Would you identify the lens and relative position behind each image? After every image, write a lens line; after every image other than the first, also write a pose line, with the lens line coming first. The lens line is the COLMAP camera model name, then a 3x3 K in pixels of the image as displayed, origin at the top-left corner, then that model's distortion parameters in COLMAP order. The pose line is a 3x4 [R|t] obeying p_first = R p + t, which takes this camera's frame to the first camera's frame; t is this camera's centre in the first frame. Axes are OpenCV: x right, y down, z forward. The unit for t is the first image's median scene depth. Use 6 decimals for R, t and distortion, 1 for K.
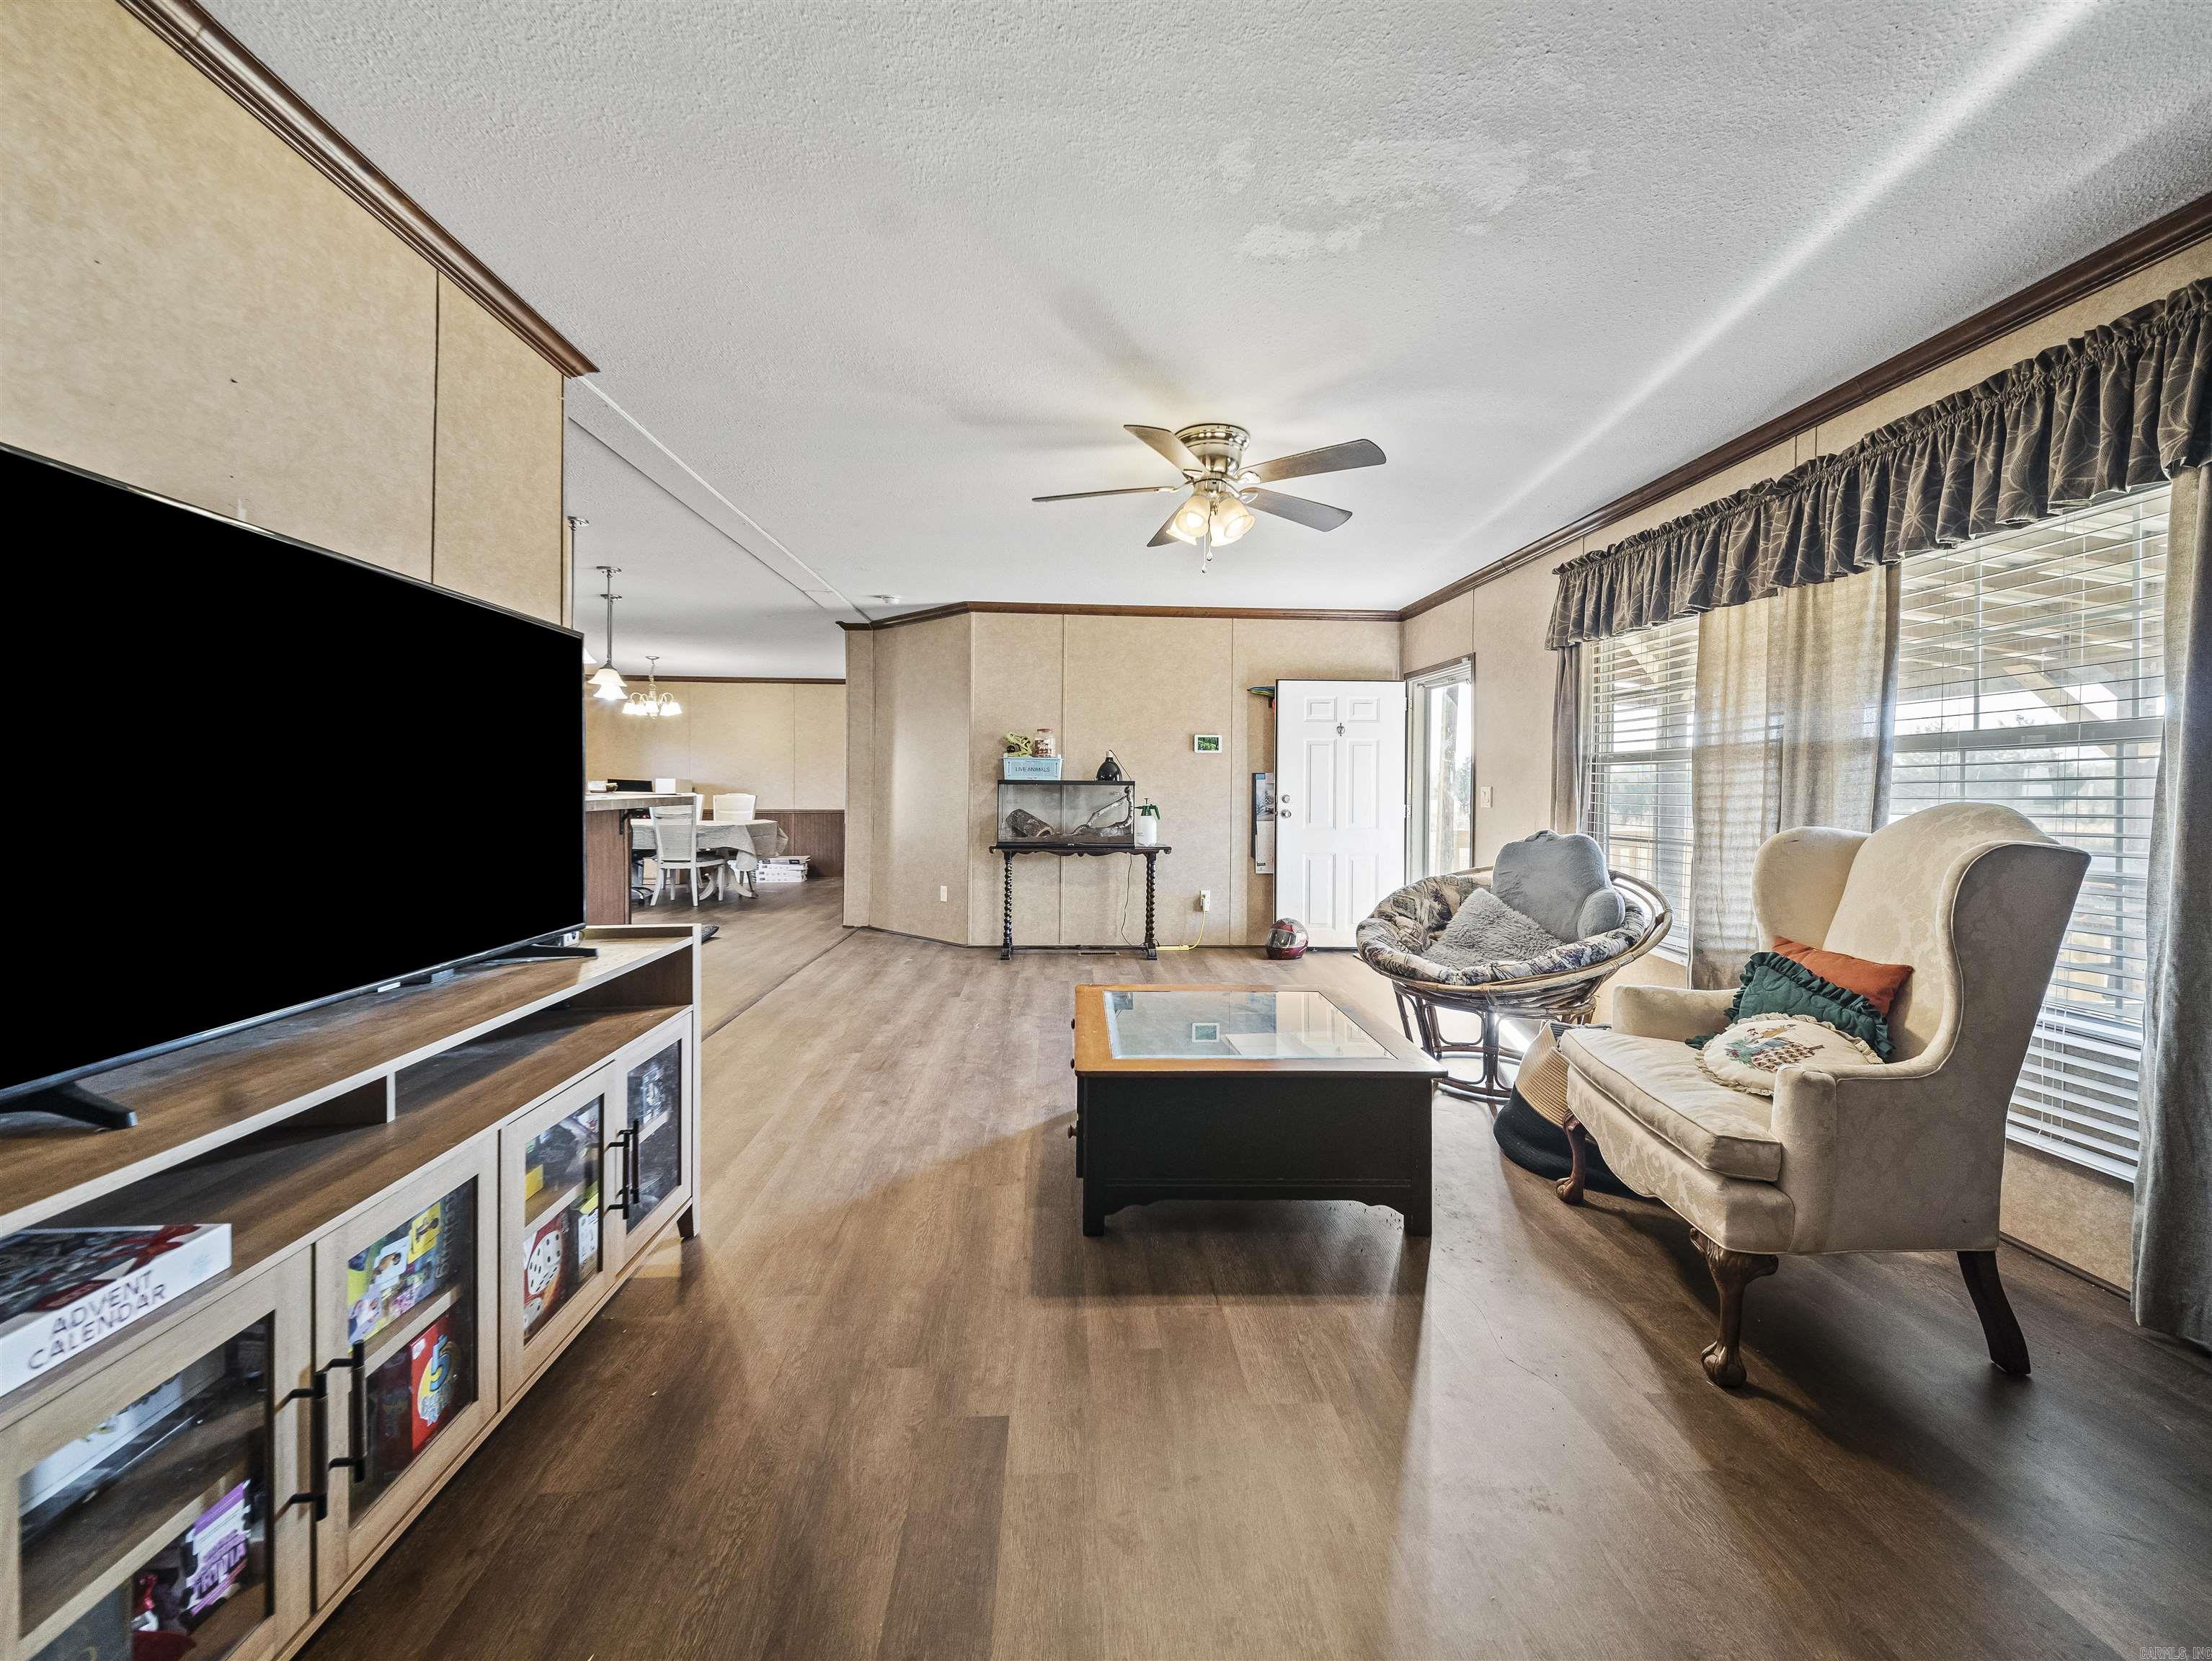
lens RADIAL K [[857.7, 0, 1111.0], [0, 857.7, 811.5], [0, 0, 1]] dist [0.034720, -0.013916]
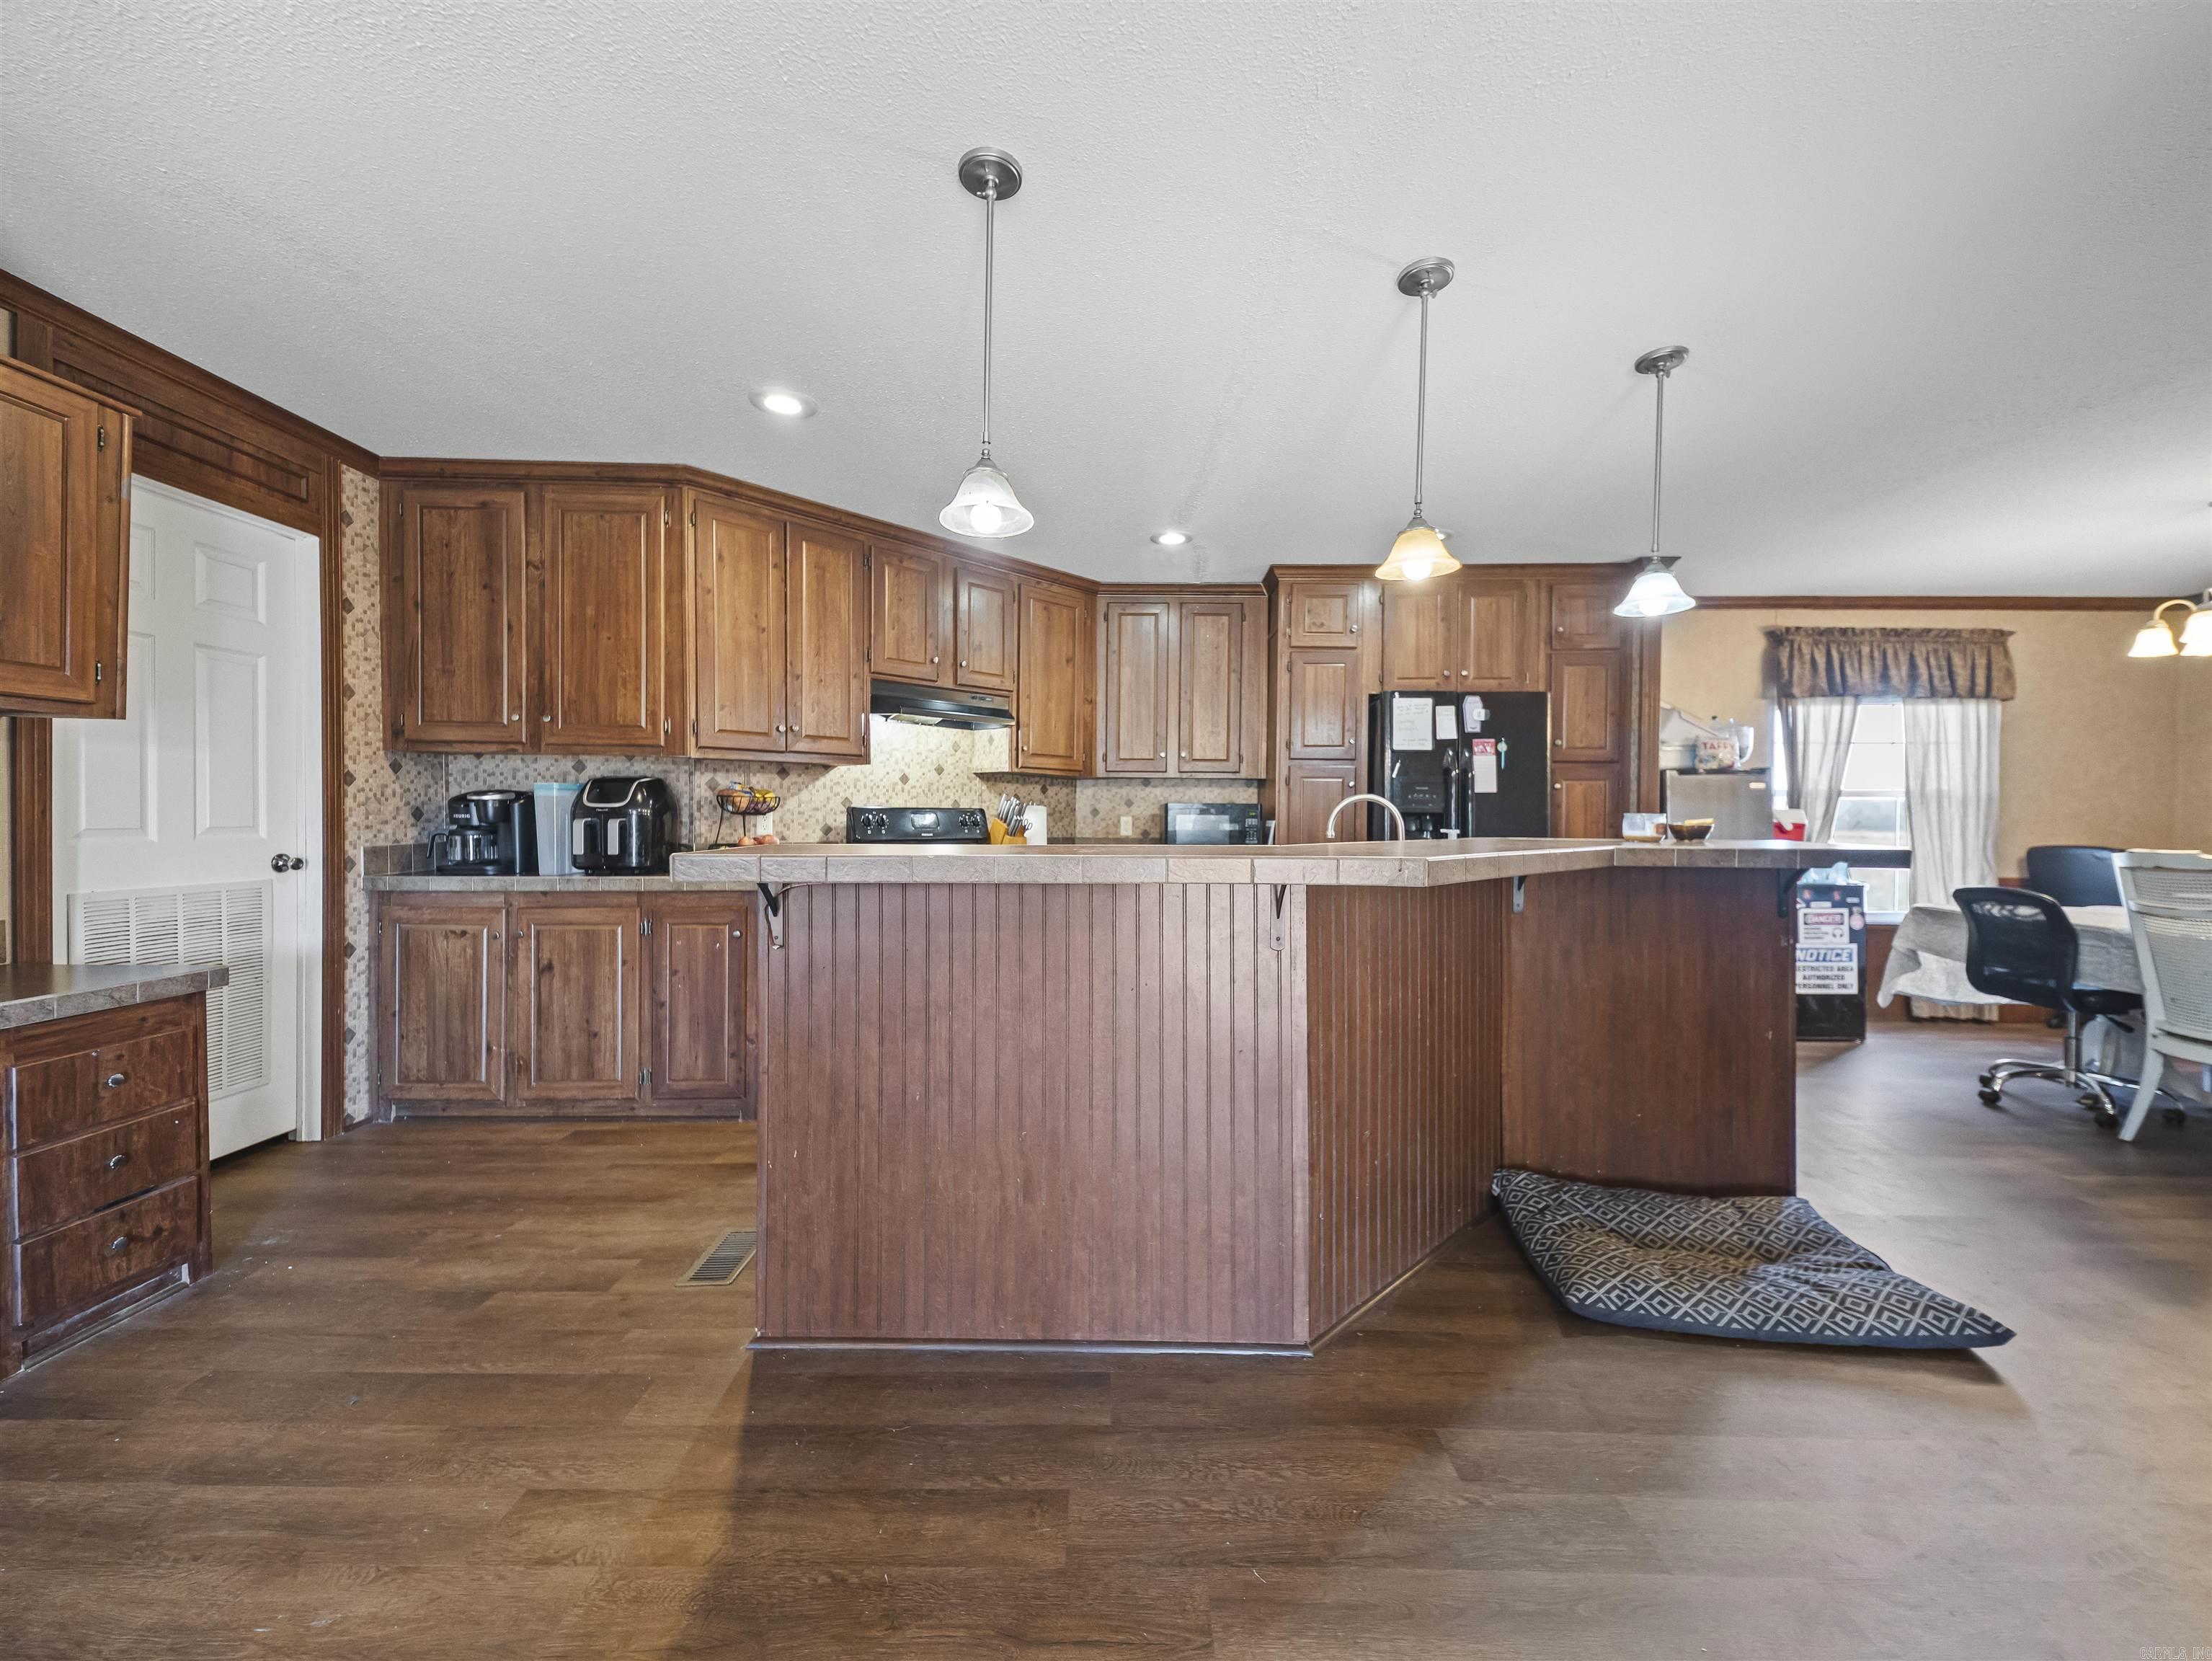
lens RADIAL K [[857.7, 0, 1115.9], [0, 857.7, 826.5], [0, 0, 1]] dist [0.034720, -0.013916]
pose [[-0.068545, 0.002809, -0.997644, -0.290388], [-0.035987, 0.999338, 0.005287, -0.040288], [0.996999, 0.036264, -0.068399, 1.508107]]
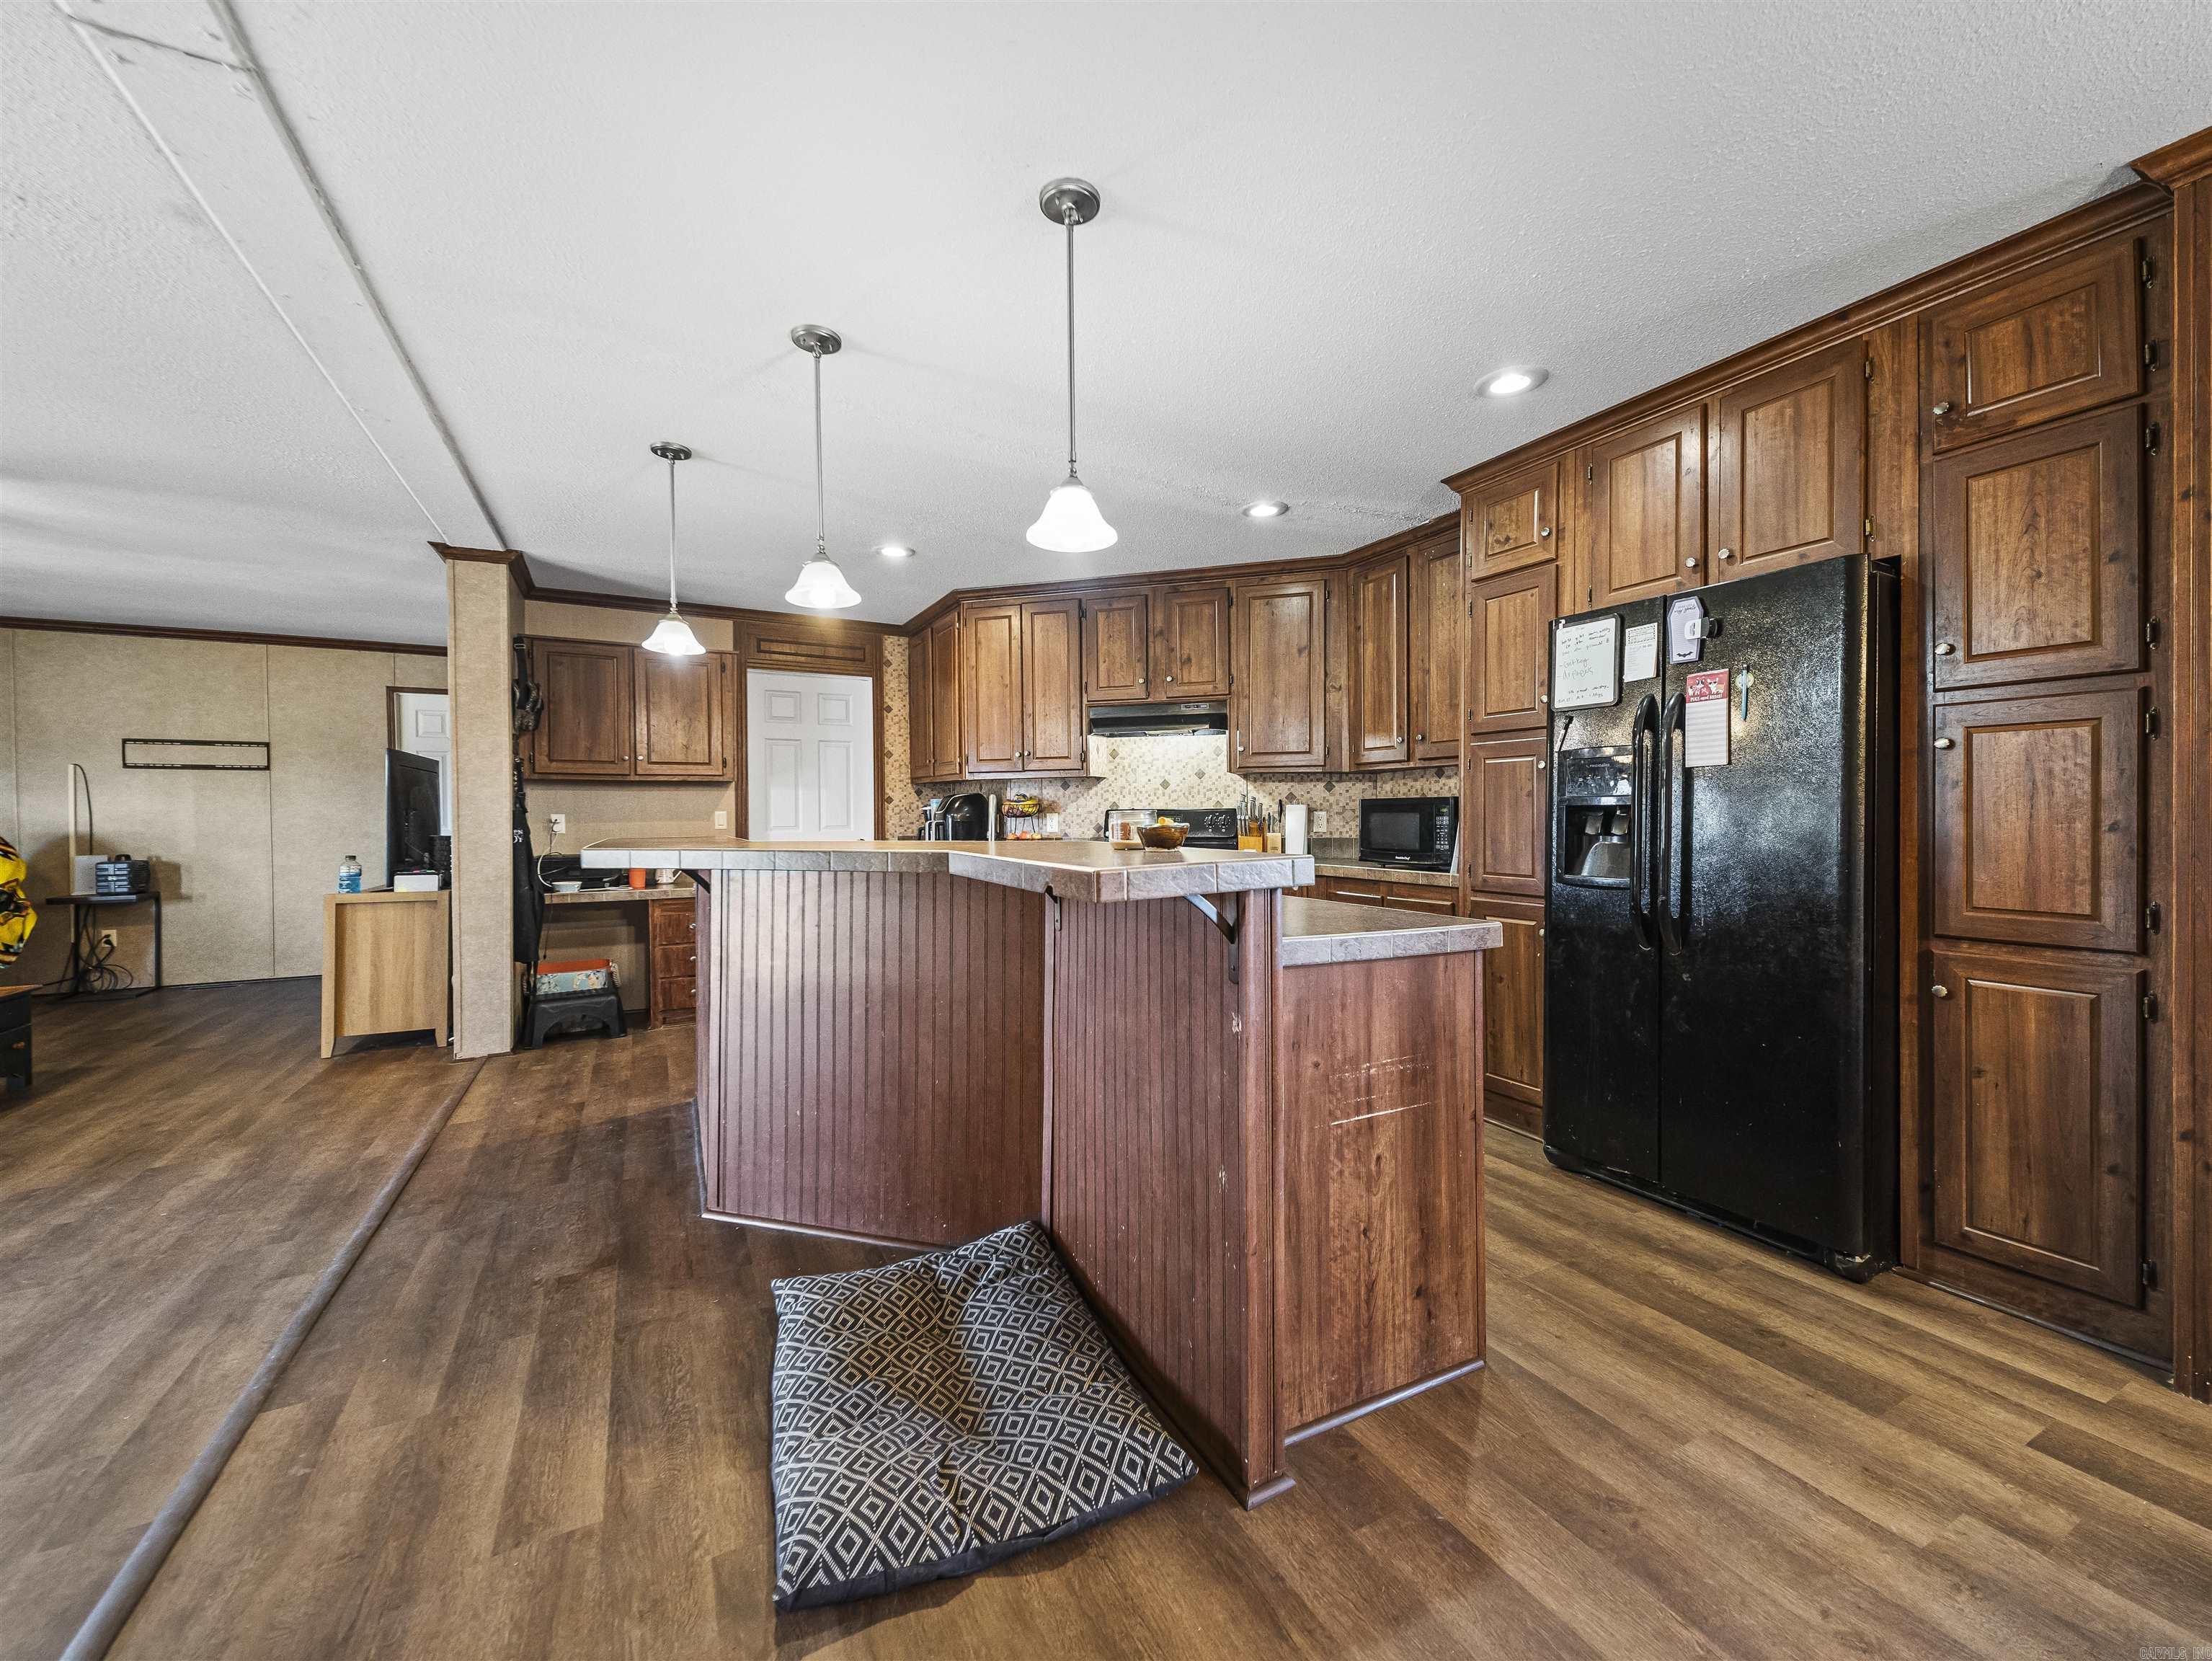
lens RADIAL K [[857.7, 0, 1113.4], [0, 857.7, 826.5], [0, 0, 1]] dist [0.034720, -0.013916]
pose [[-0.908532, 0.003601, -0.417801, -0.906783], [-0.013083, 0.999227, 0.037062, -0.077785], [0.417611, 0.039138, -0.907782, 2.495400]]
